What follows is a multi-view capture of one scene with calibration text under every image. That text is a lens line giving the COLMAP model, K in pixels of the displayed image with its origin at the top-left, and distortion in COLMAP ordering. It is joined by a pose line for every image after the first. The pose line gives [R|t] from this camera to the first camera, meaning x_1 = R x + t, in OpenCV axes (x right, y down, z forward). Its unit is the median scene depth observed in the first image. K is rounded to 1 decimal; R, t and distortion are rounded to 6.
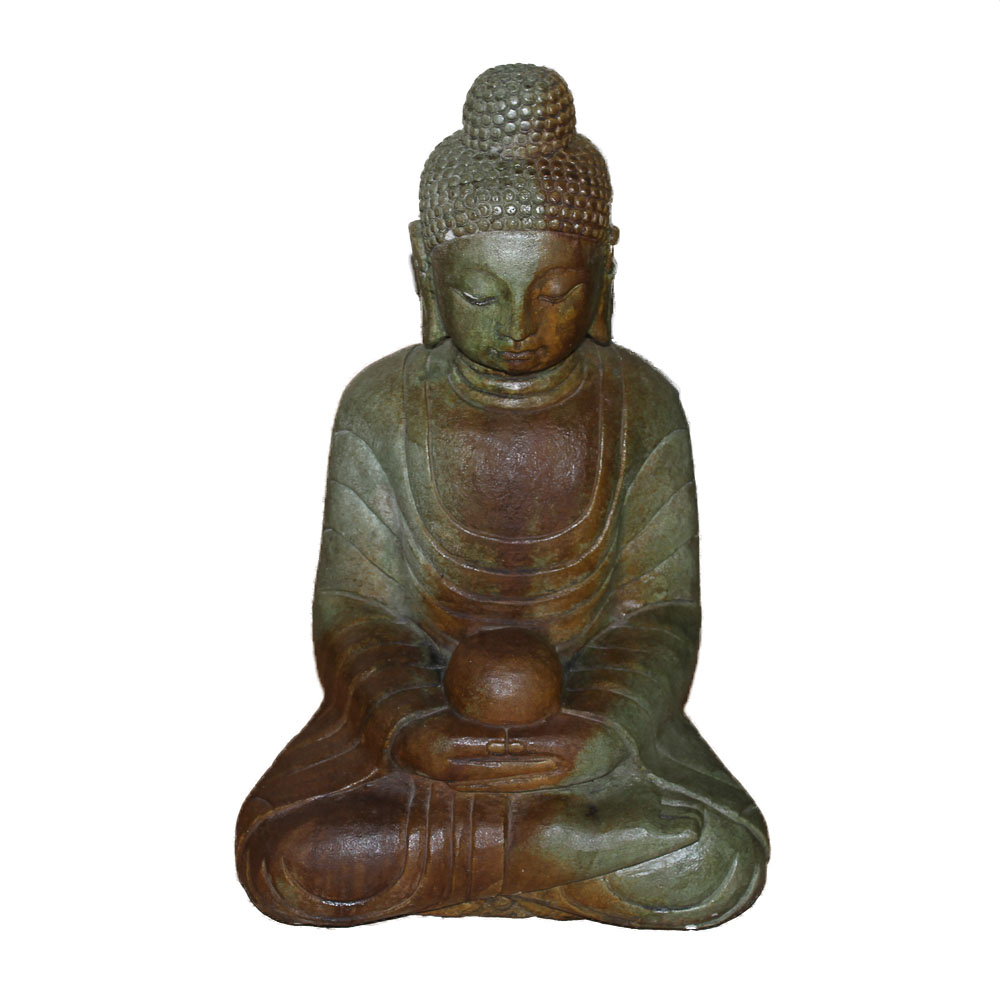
lens RADIAL K [[2173.1, 0, 500.7], [0, 2173.1, 500.3], [0, 0, 1]] dist [-0.060406, 0.000000]
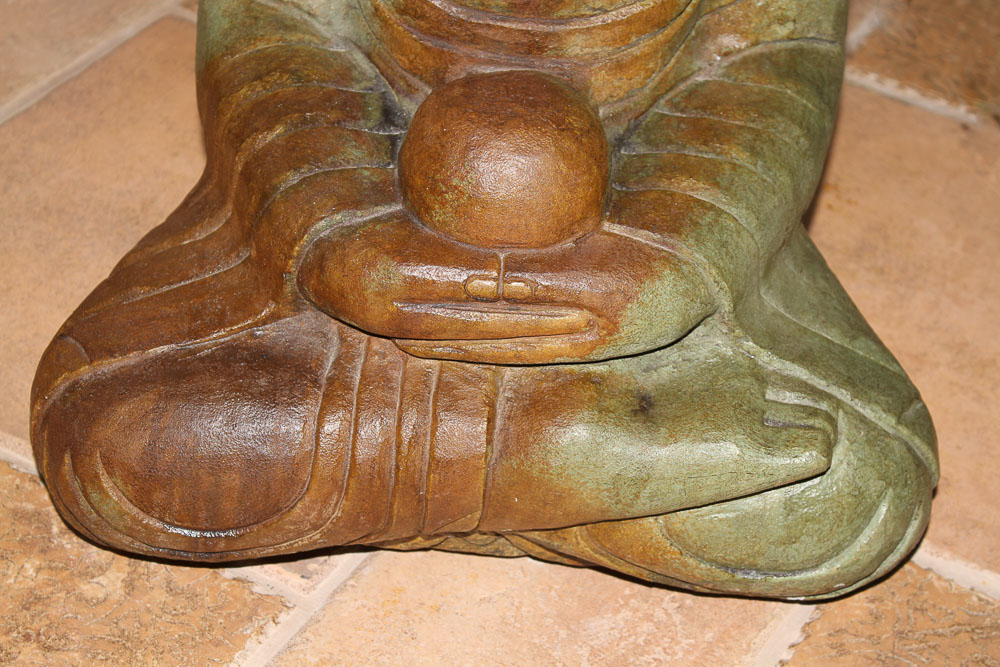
lens RADIAL K [[2141.4, 0, 501.7], [0, 2141.4, 336.6], [0, 0, 1]] dist [0.050914, 0.000000]
pose [[0.998026, 0.062485, -0.006305, 0.007097], [-0.060091, 0.979289, 0.193343, 0.018897], [0.018255, -0.192583, 0.981111, 0.443328]]
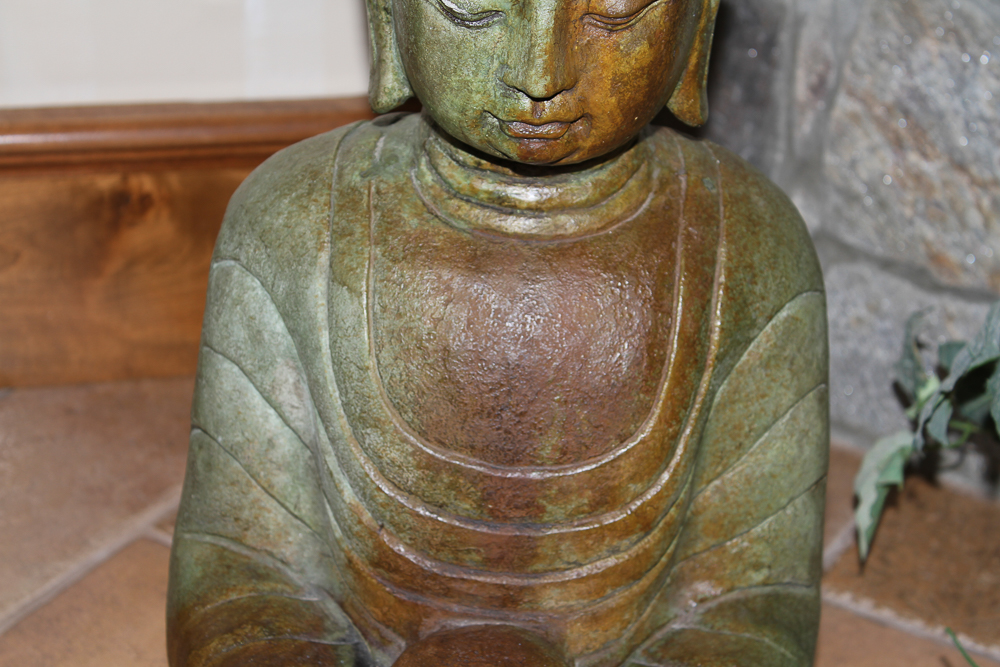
lens RADIAL K [[2141.4, 0, 500.7], [0, 2141.4, 331.5], [0, 0, 1]] dist [0.050914, 0.000000]
pose [[0.998357, 0.056848, -0.007139, 0.005165], [-0.057007, 0.998073, -0.024490, -0.003755], [0.005733, 0.024857, 0.999675, 0.450766]]
